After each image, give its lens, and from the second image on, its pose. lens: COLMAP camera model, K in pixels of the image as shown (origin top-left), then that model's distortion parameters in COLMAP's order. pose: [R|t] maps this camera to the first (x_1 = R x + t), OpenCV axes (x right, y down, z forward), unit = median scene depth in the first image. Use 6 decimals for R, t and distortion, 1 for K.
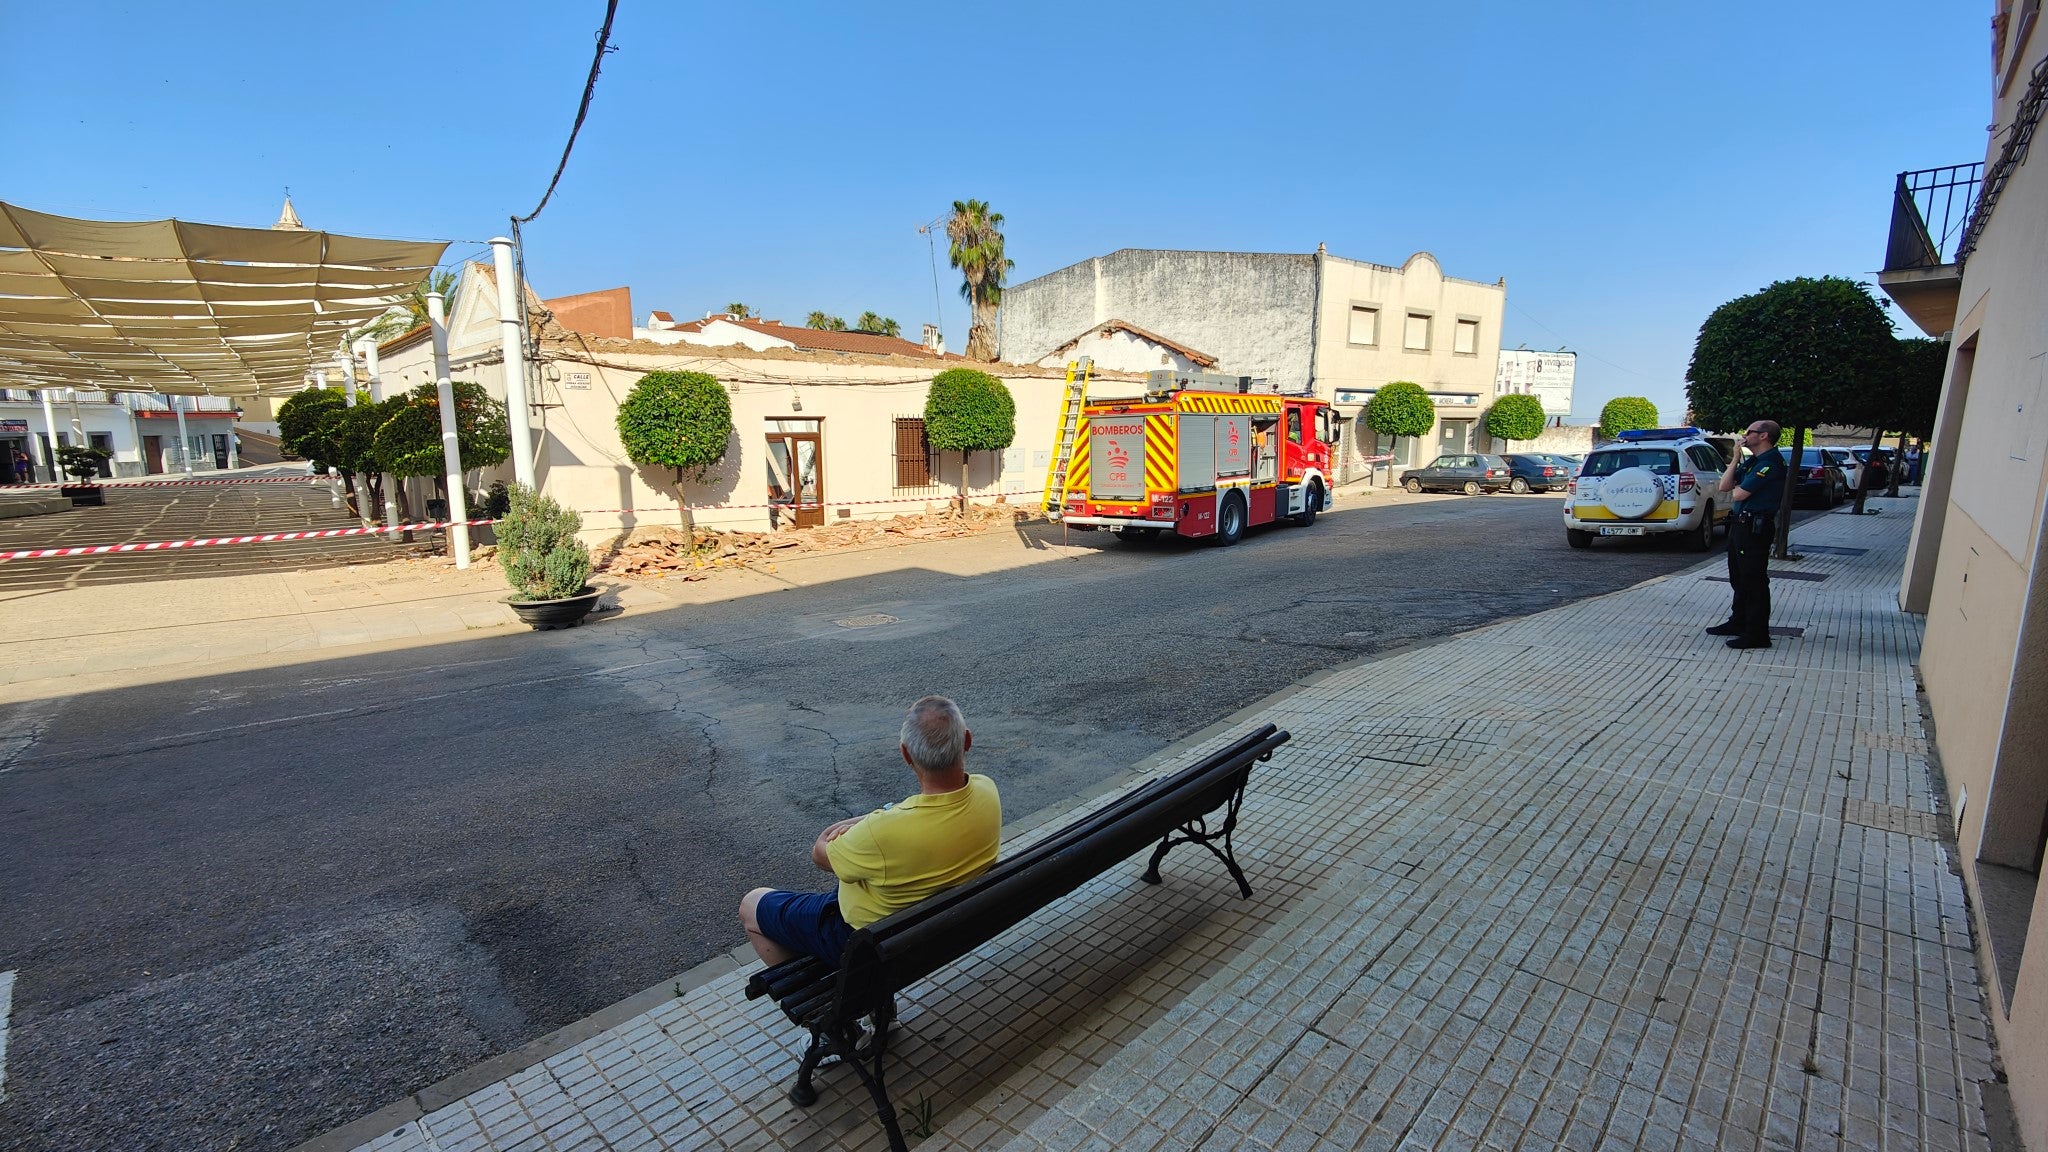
lens RADIAL K [[856.3, 0, 1019.2], [0, 856.3, 576.1], [0, 0, 1]] dist [0.014985, -0.011925]
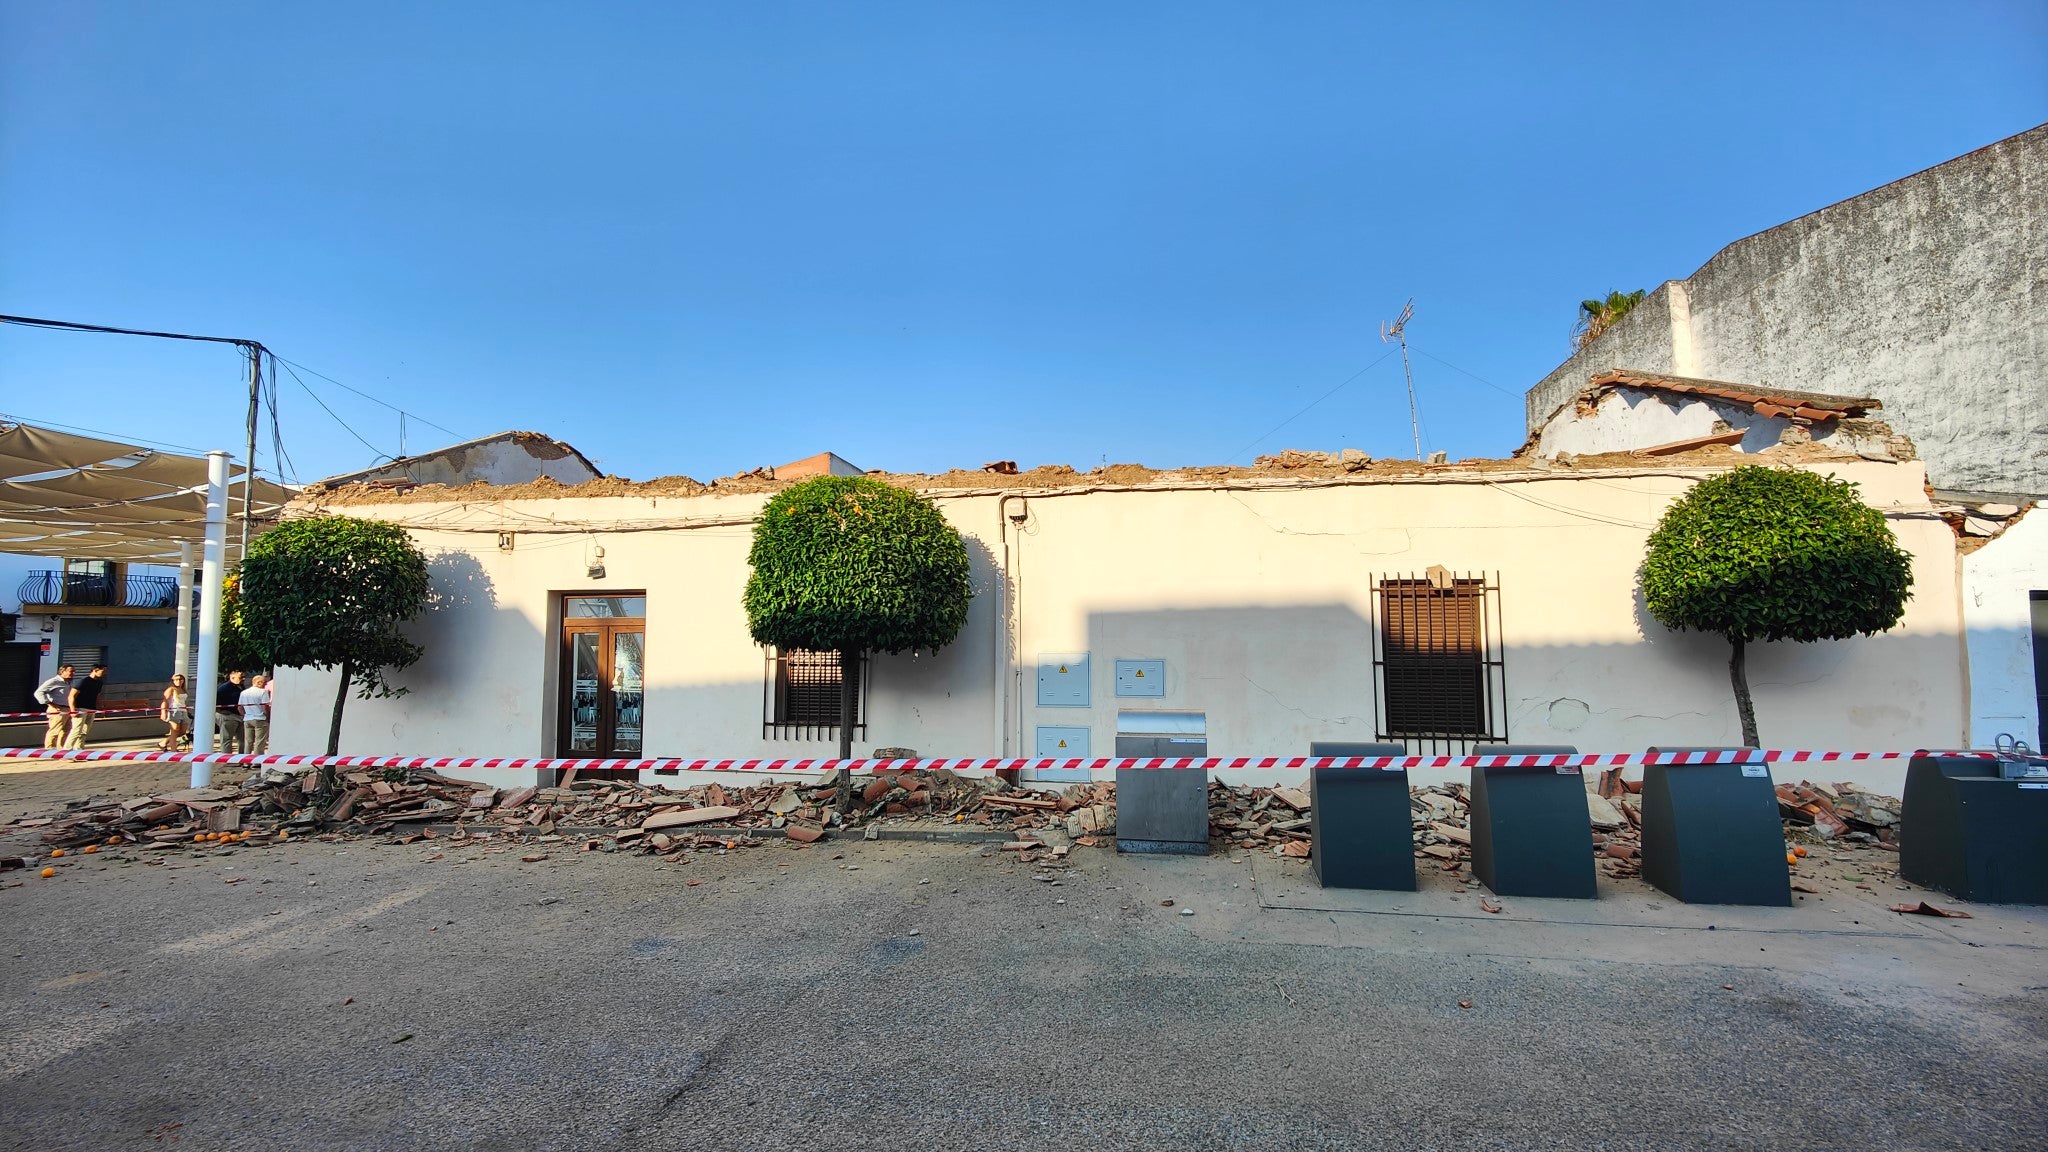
lens RADIAL K [[889.3, 0, 1034.6], [0, 889.3, 582.8], [0, 0, 1]] dist [-0.010016, 0.000923]
pose [[0.680766, -0.047194, -0.730979, 0.360375], [-0.127928, 0.974926, -0.182084, -0.113196], [0.721243, 0.217469, 0.657659, 0.780776]]
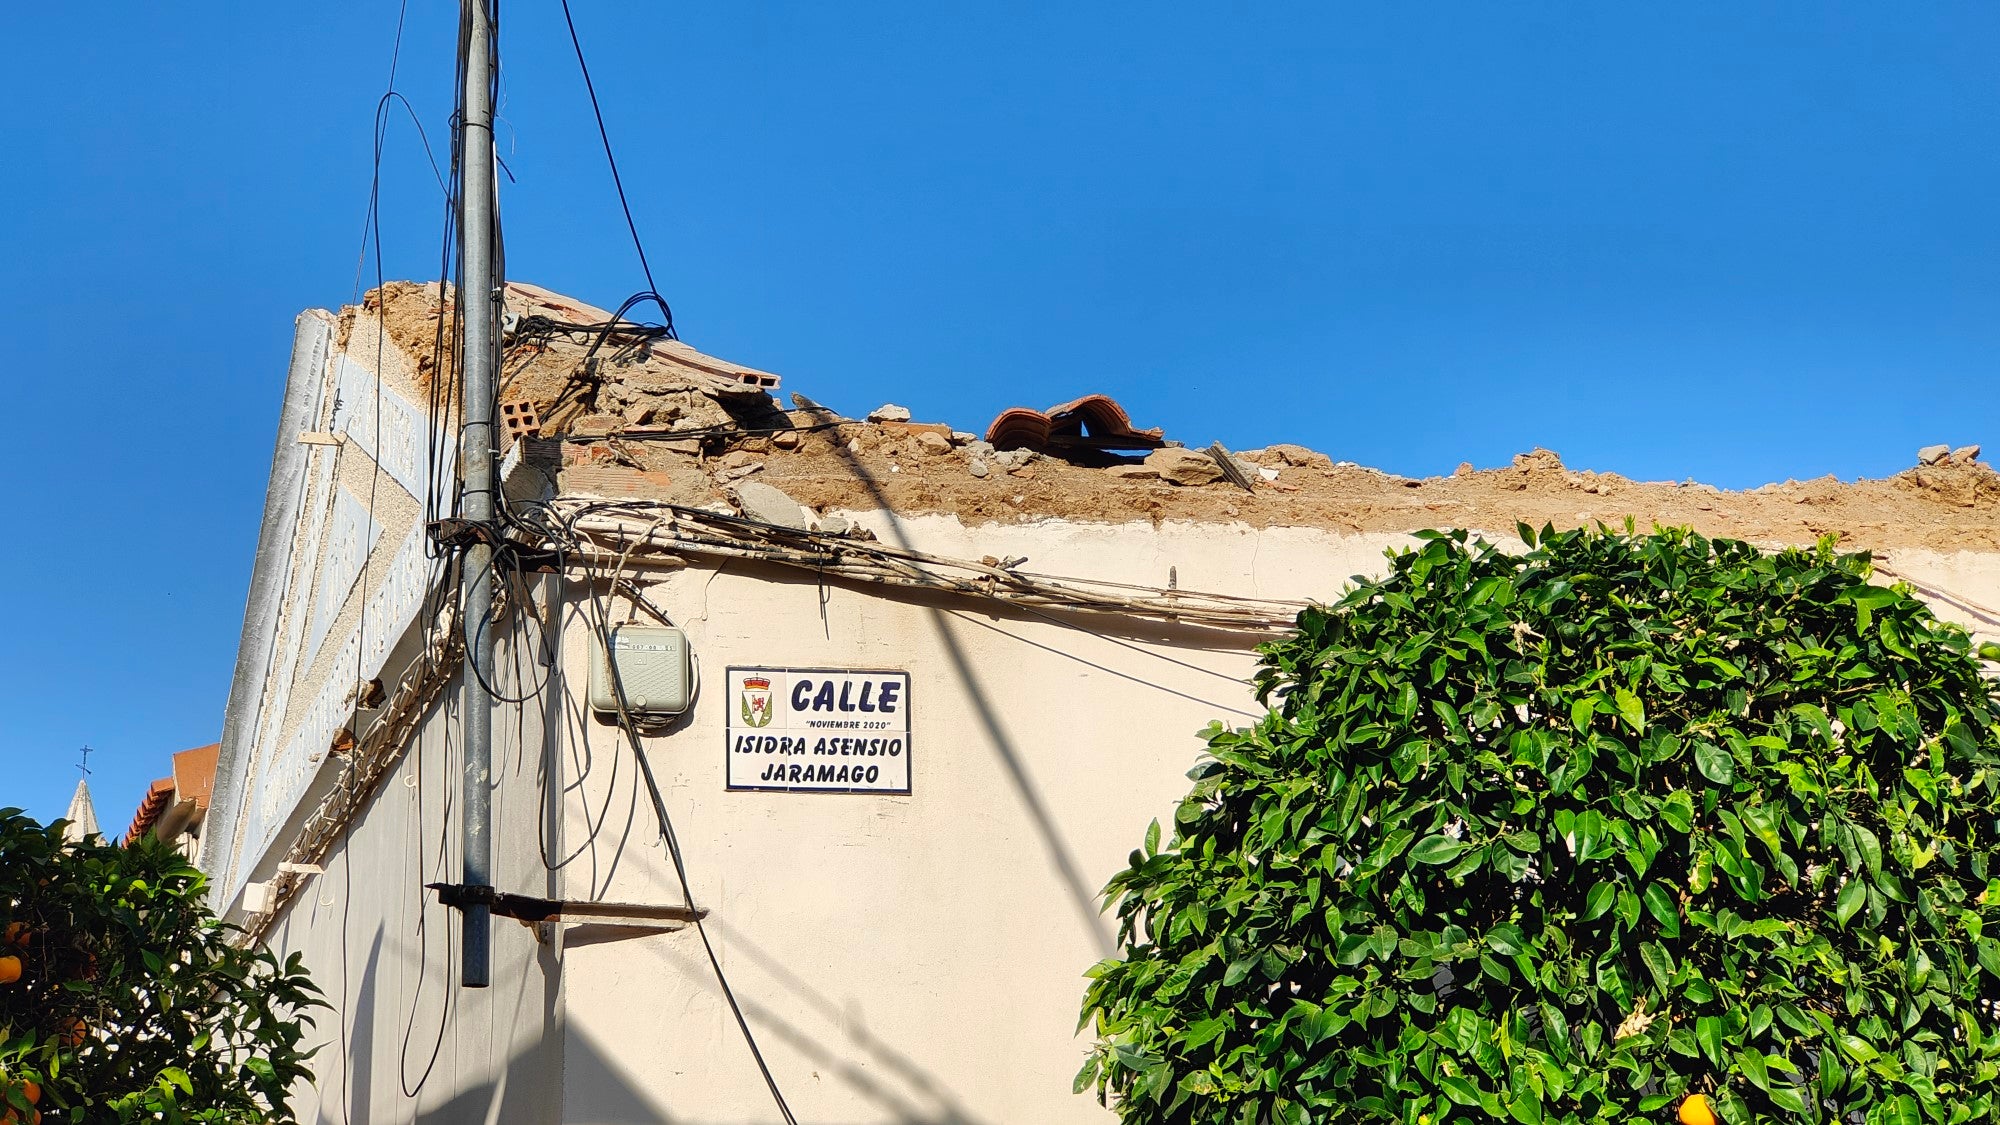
lens RADIAL K [[3113.9, 0, 1003.6], [0, 3113.9, 567.5], [0, 0, 1]] dist [0.009556, 0.000000]
pose [[0.917919, -0.132171, -0.374105, -0.257901], [-0.037434, 0.909829, -0.413292, -0.050055], [0.394997, 0.393373, 0.830202, 0.512280]]
